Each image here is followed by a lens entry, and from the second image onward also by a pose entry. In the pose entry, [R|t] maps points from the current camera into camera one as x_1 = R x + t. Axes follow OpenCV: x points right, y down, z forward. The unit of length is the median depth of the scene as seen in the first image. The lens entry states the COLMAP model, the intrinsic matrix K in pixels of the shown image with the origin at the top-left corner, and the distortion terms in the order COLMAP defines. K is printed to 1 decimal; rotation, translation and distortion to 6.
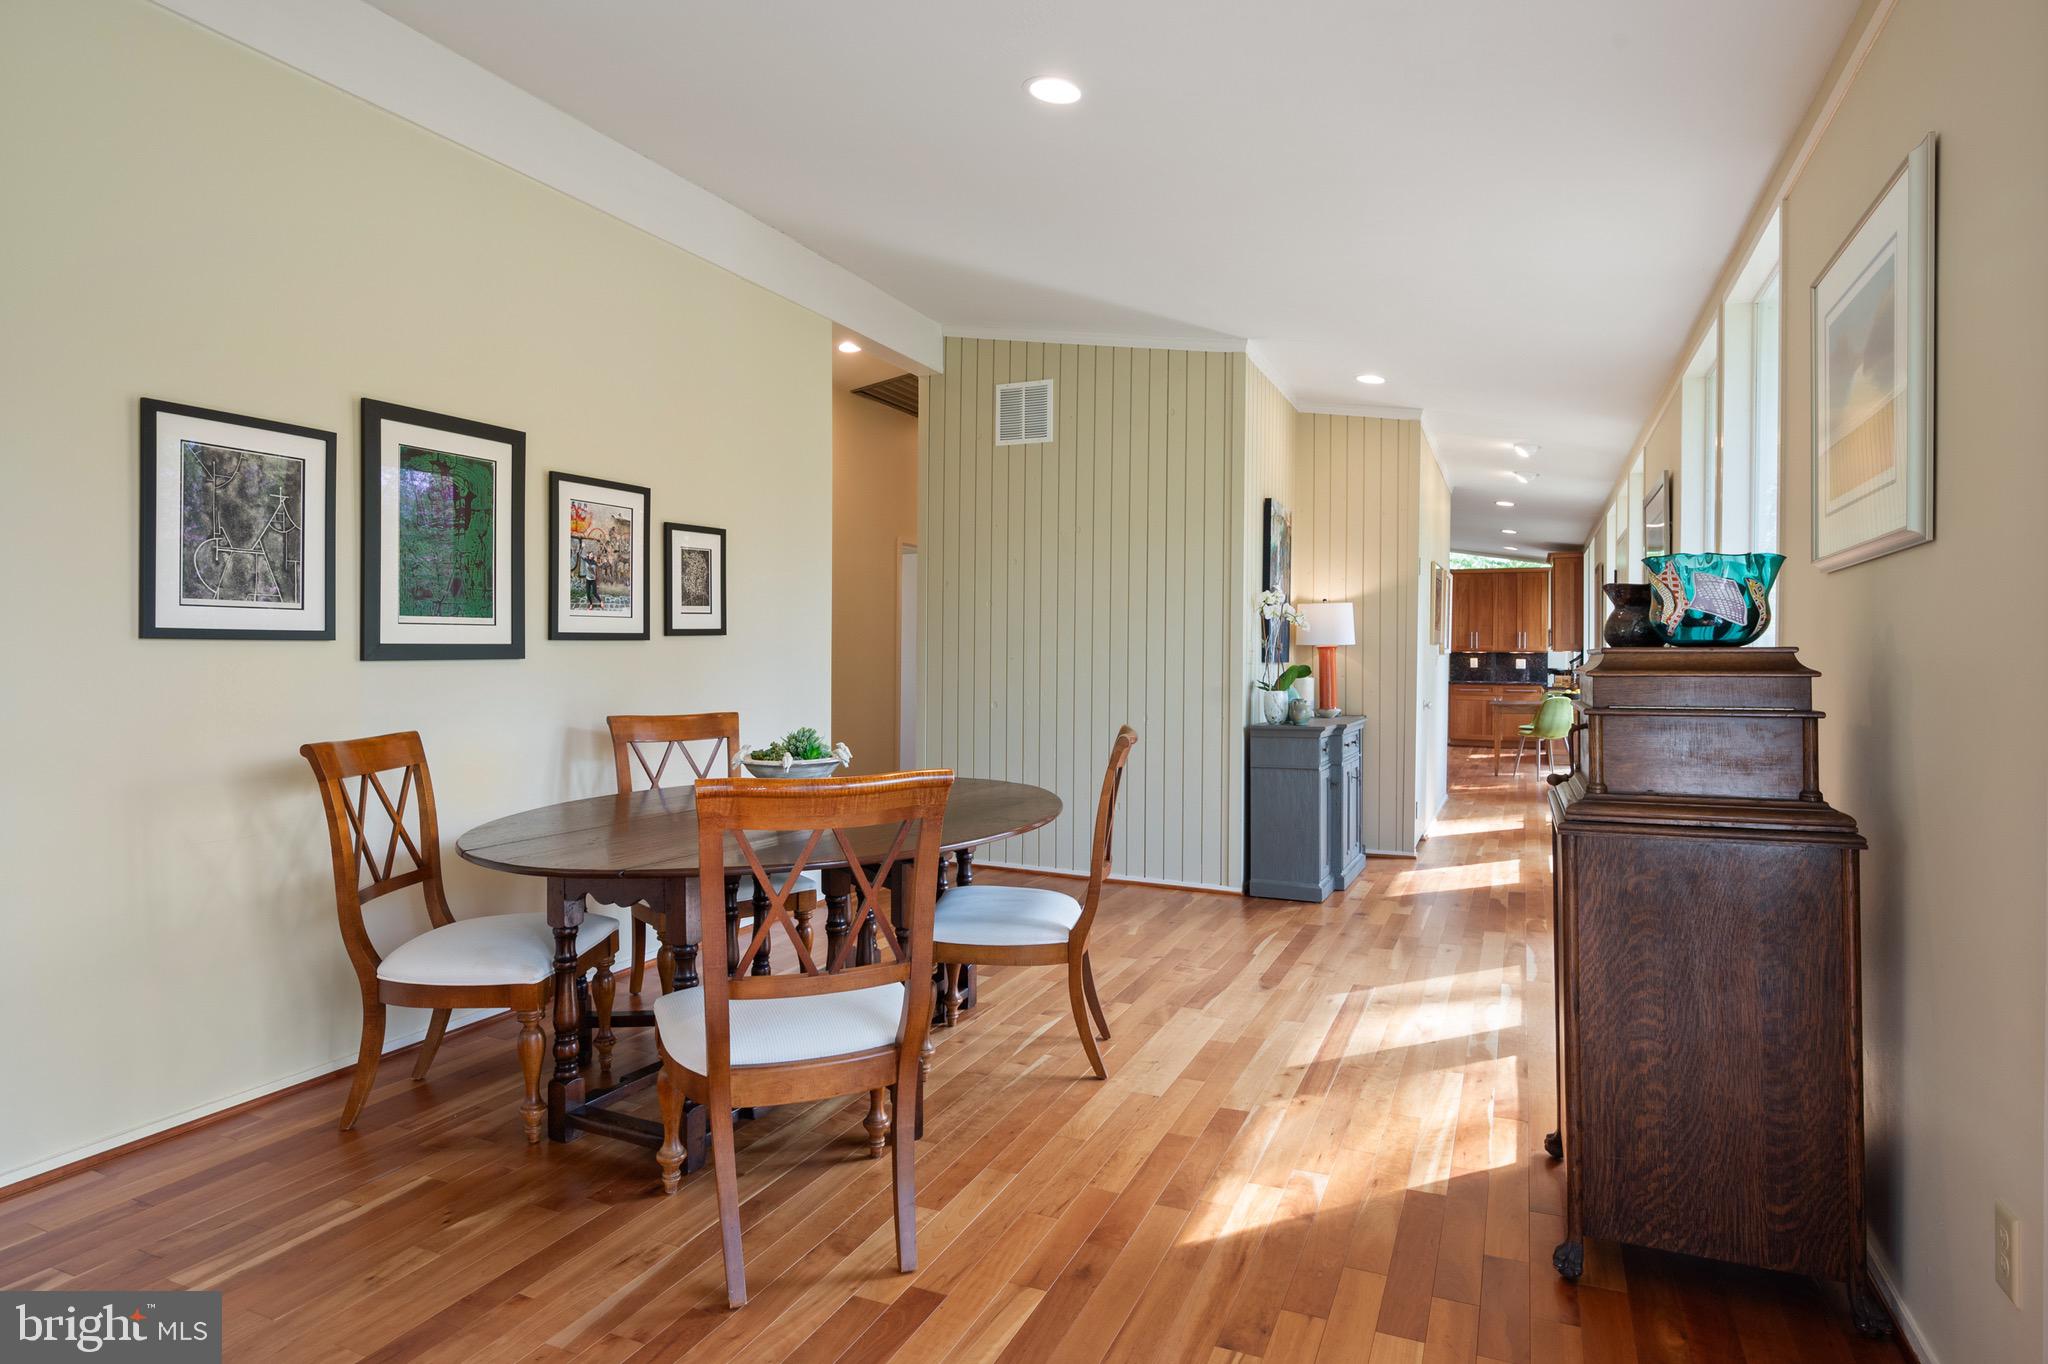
lens RADIAL K [[1118.0, 0, 1024.0], [0, 1118.0, 682.0], [0, 0, 1]] dist [-0.030311, -0.000491]
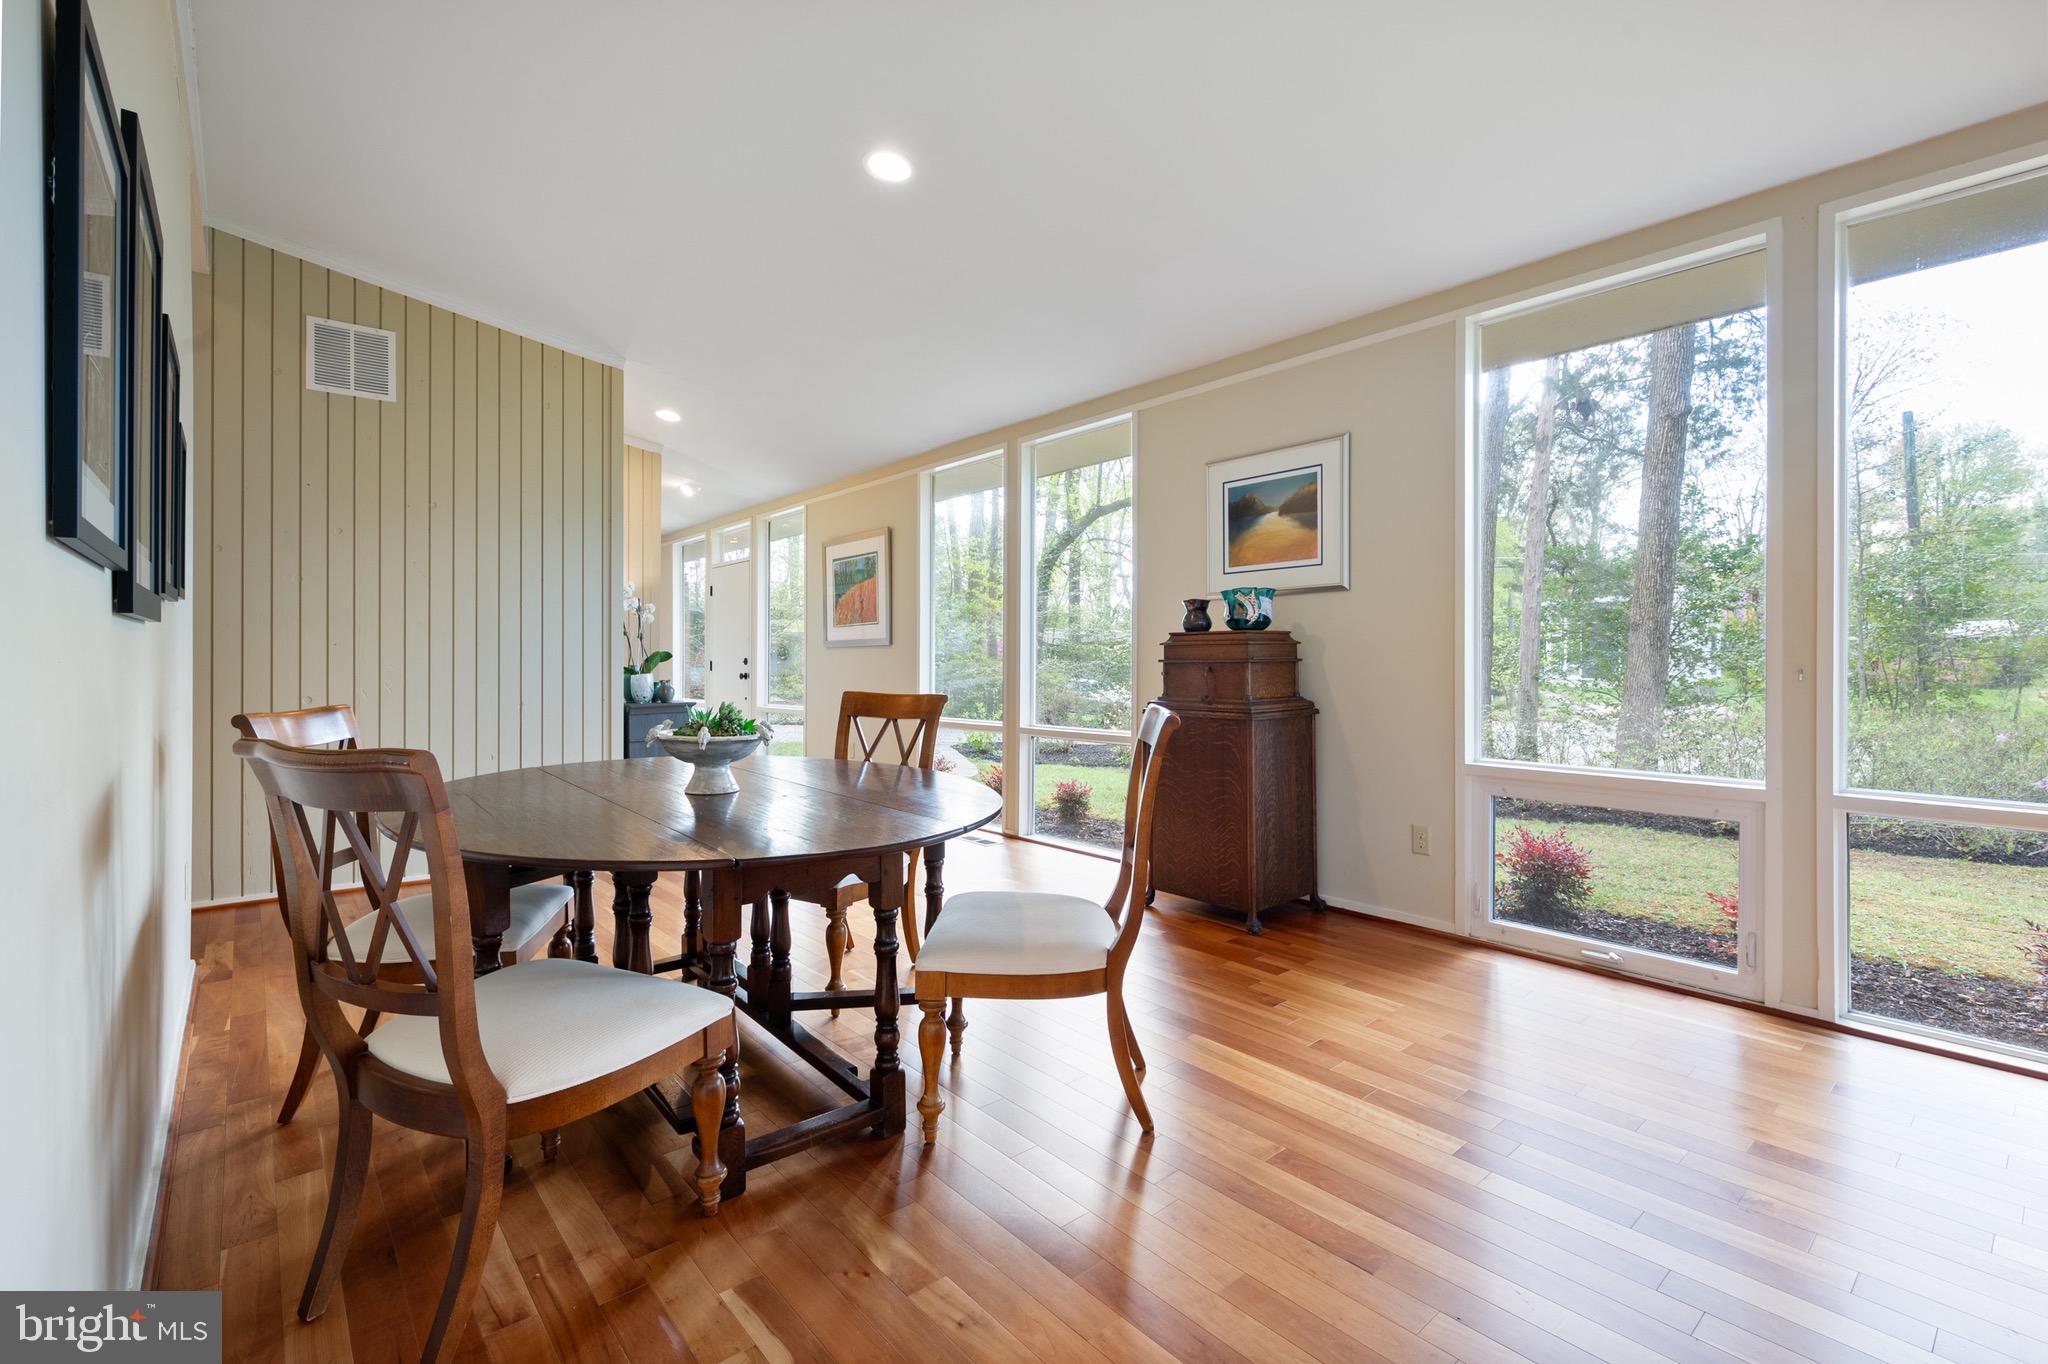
lens RADIAL K [[917.2, 0, 1024.0], [0, 917.2, 682.0], [0, 0, 1]] dist [0.000160, 0.000095]
pose [[0.425227, -0.023476, 0.904782, -0.459742], [0.024671, 0.999593, 0.014341, 0.012464], [-0.904751, 0.016223, 0.425633, 0.245606]]
